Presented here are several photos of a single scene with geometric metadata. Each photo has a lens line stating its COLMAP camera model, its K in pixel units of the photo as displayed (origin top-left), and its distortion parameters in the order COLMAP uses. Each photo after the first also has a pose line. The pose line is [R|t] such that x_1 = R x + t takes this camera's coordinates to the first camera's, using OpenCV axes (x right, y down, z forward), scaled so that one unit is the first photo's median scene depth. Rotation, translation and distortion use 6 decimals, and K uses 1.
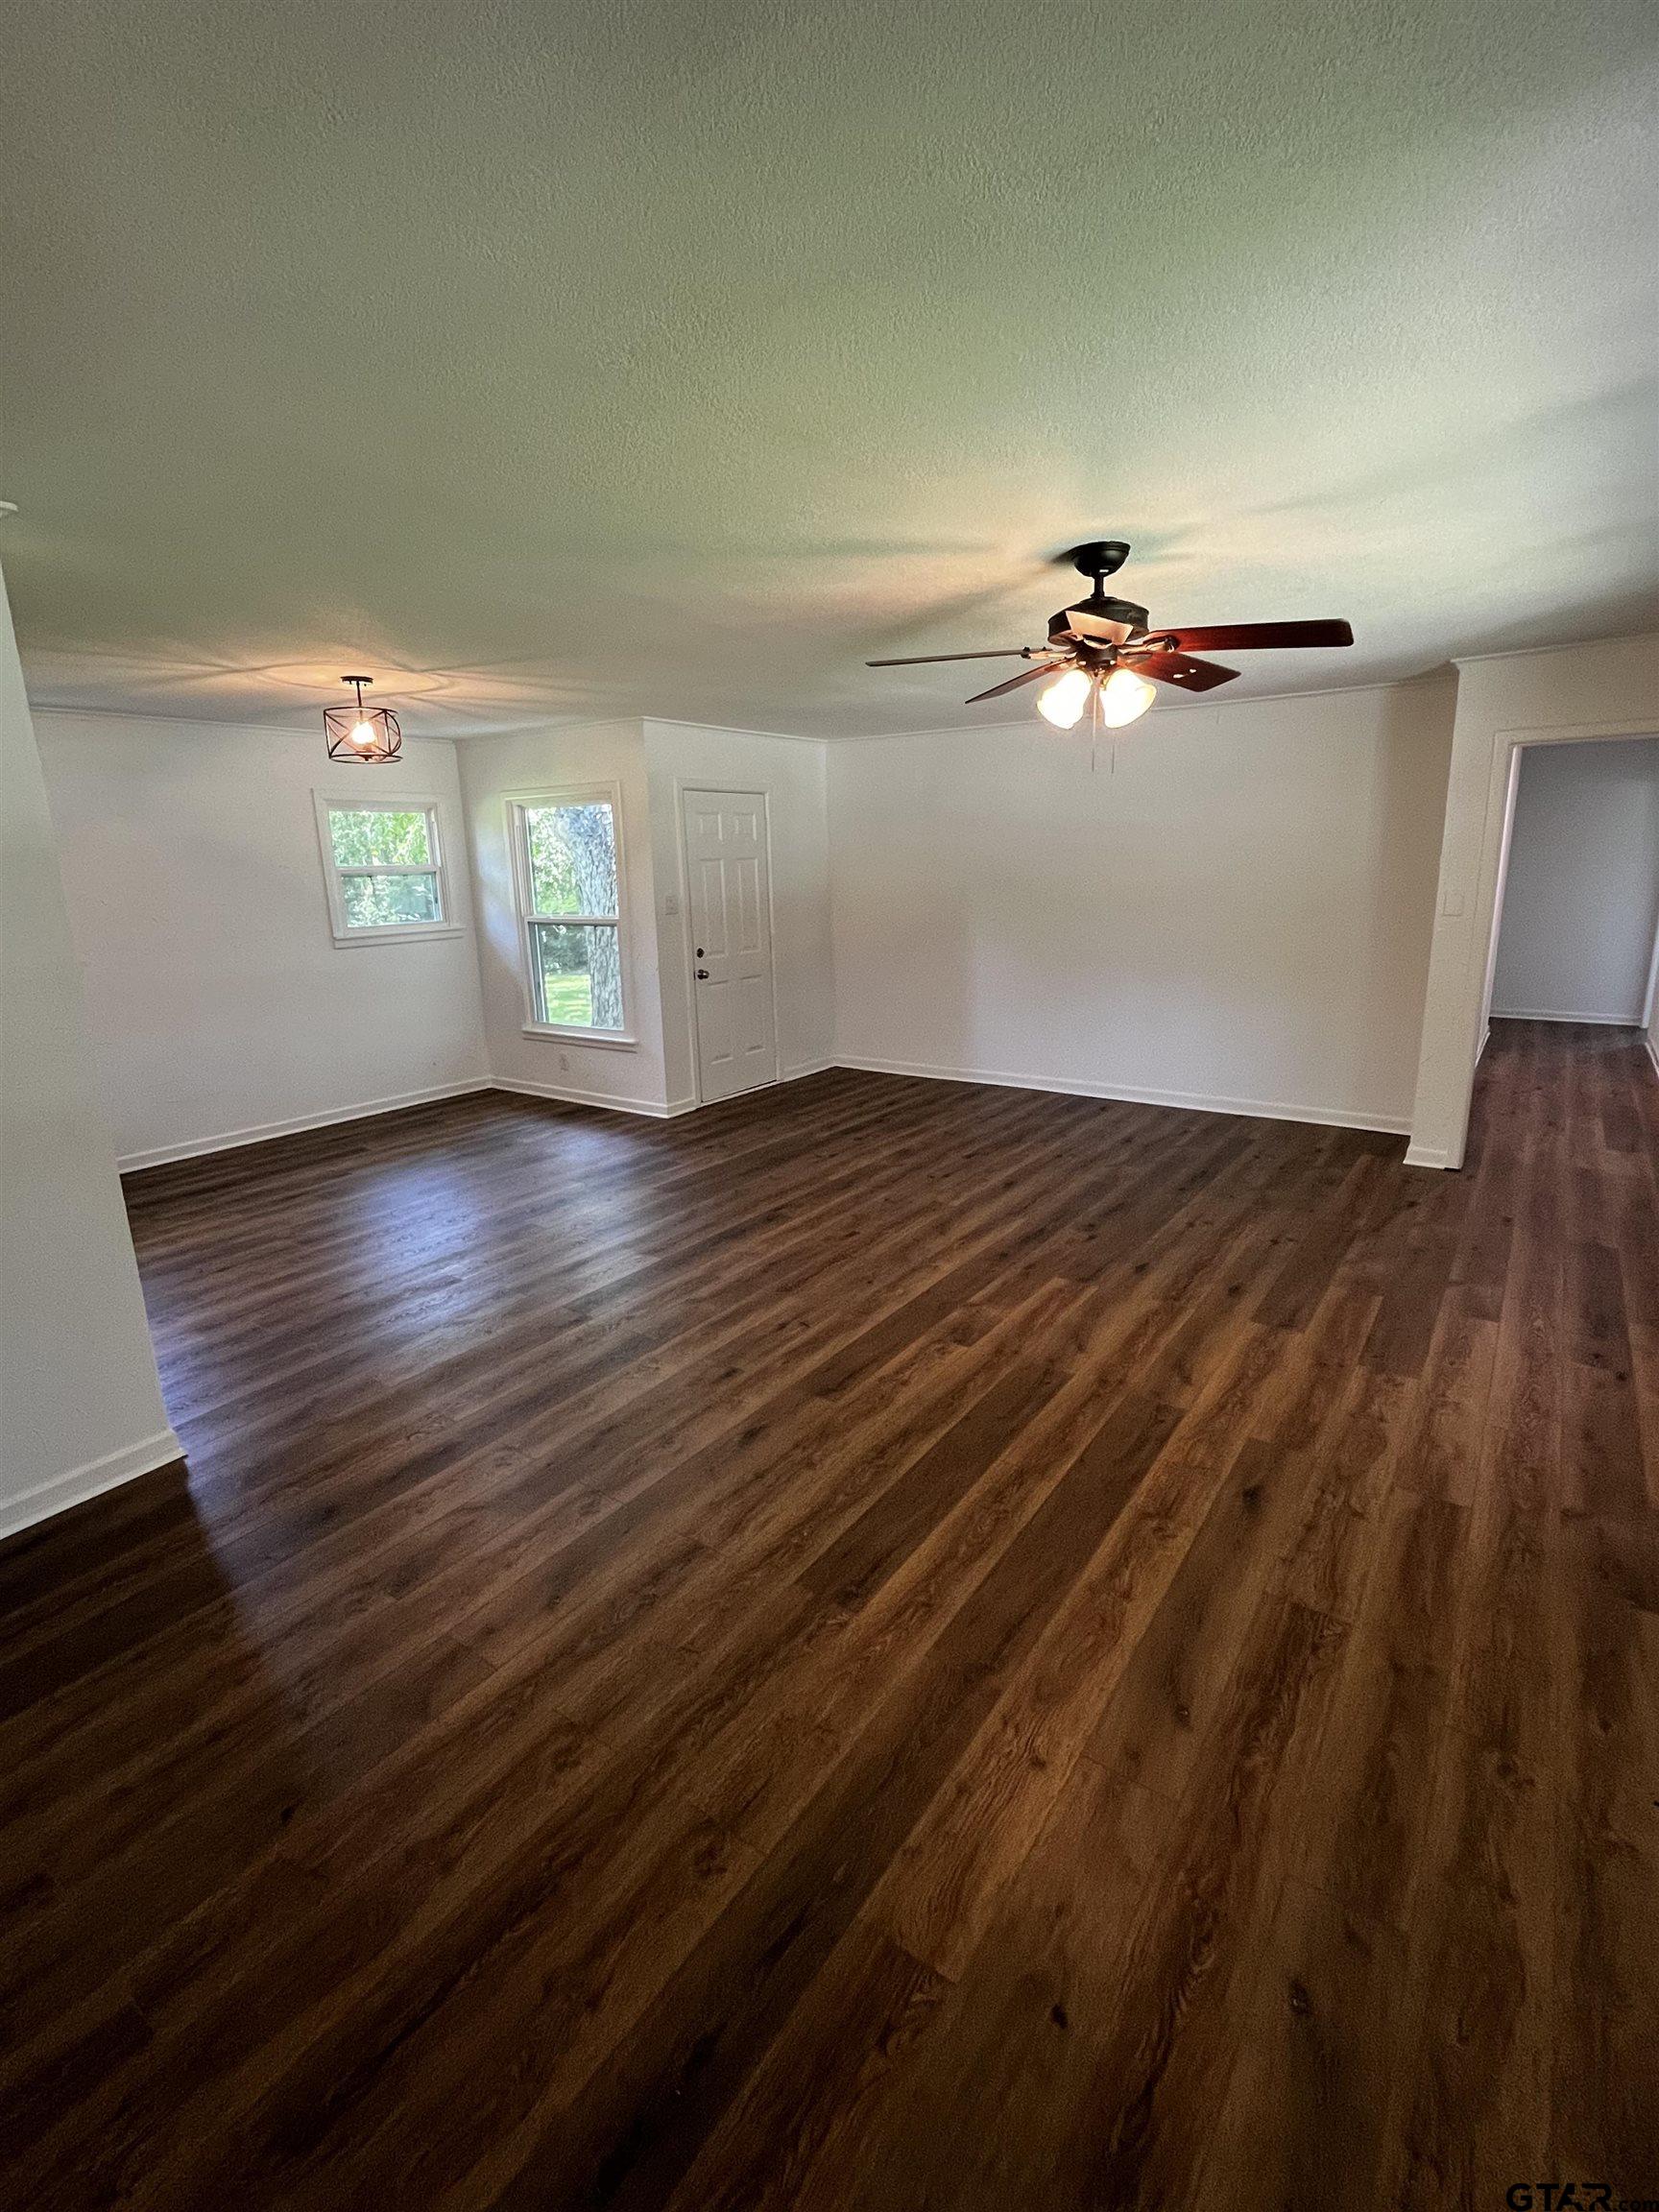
lens RADIAL K [[1012.7, 0, 830.3], [0, 1012.7, 1098.0], [0, 0, 1]] dist [-0.002710, -0.001127]
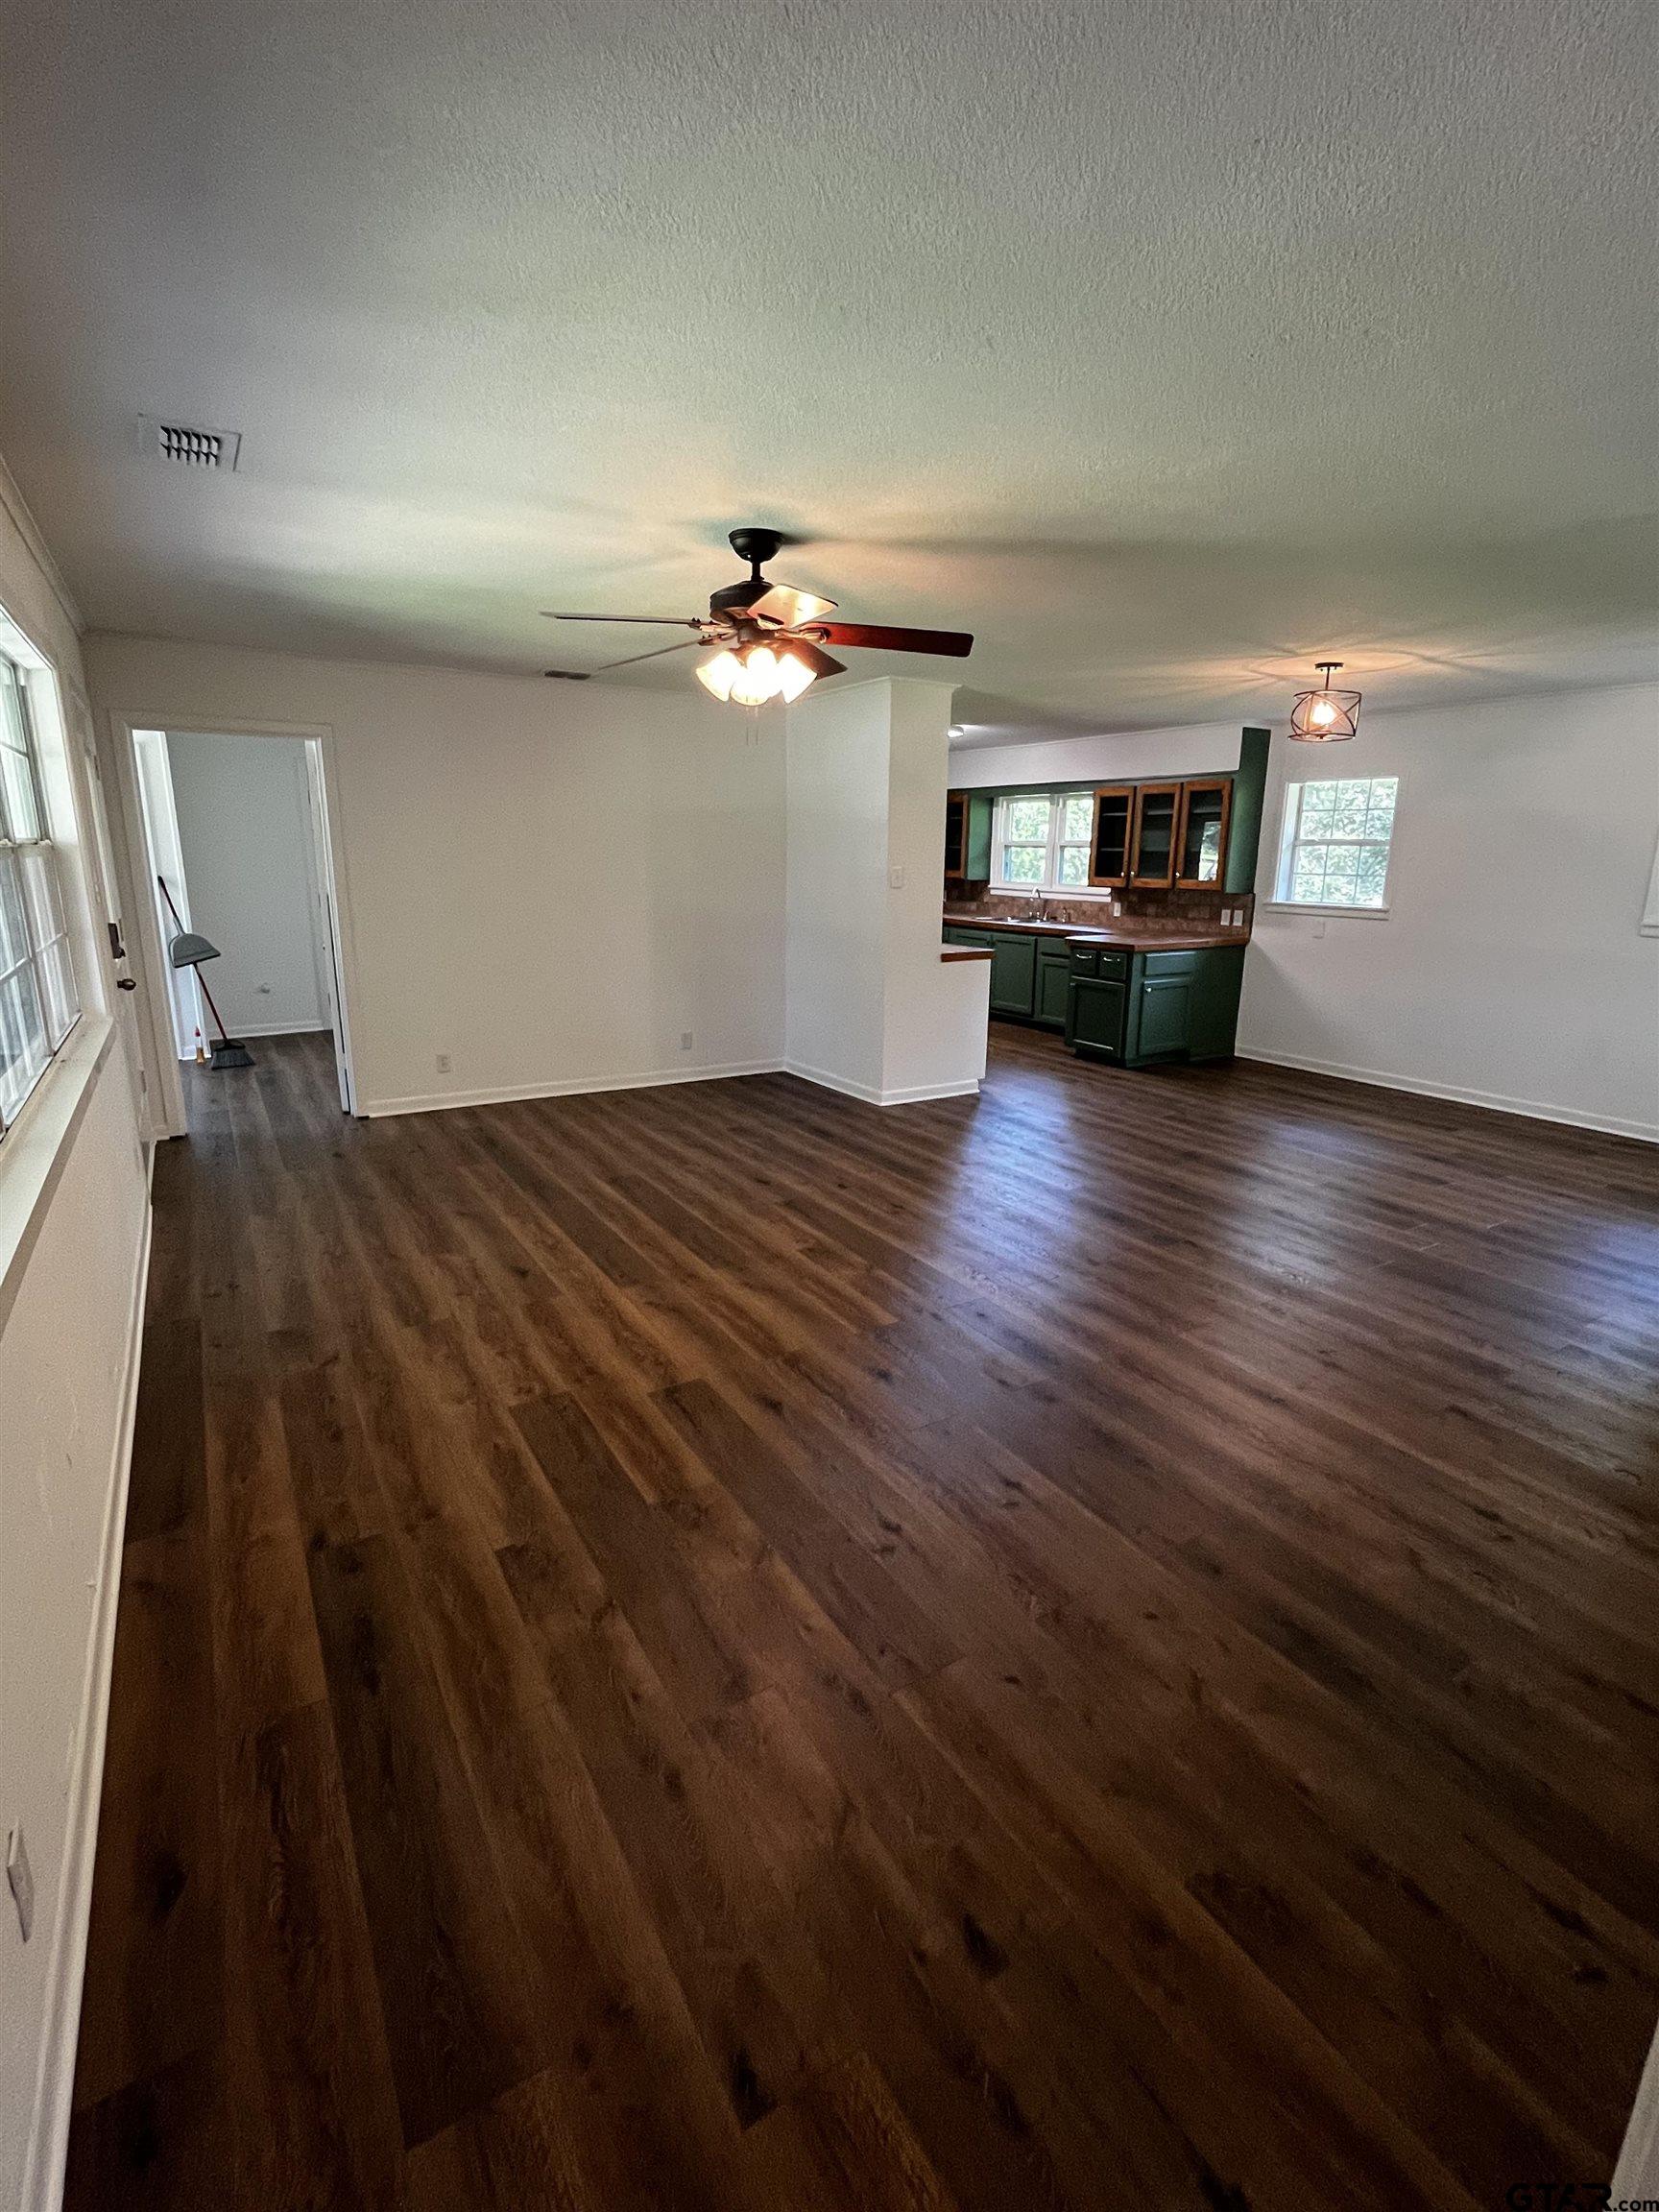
lens RADIAL K [[1012.7, 0, 830.3], [0, 1012.7, 1098.0], [0, 0, 1]] dist [-0.002710, -0.001127]
pose [[-0.392303, 0.238240, -0.888448, 1.215175], [-0.217644, 0.914408, 0.341305, -0.347178], [0.893717, 0.327260, -0.306874, 1.455565]]
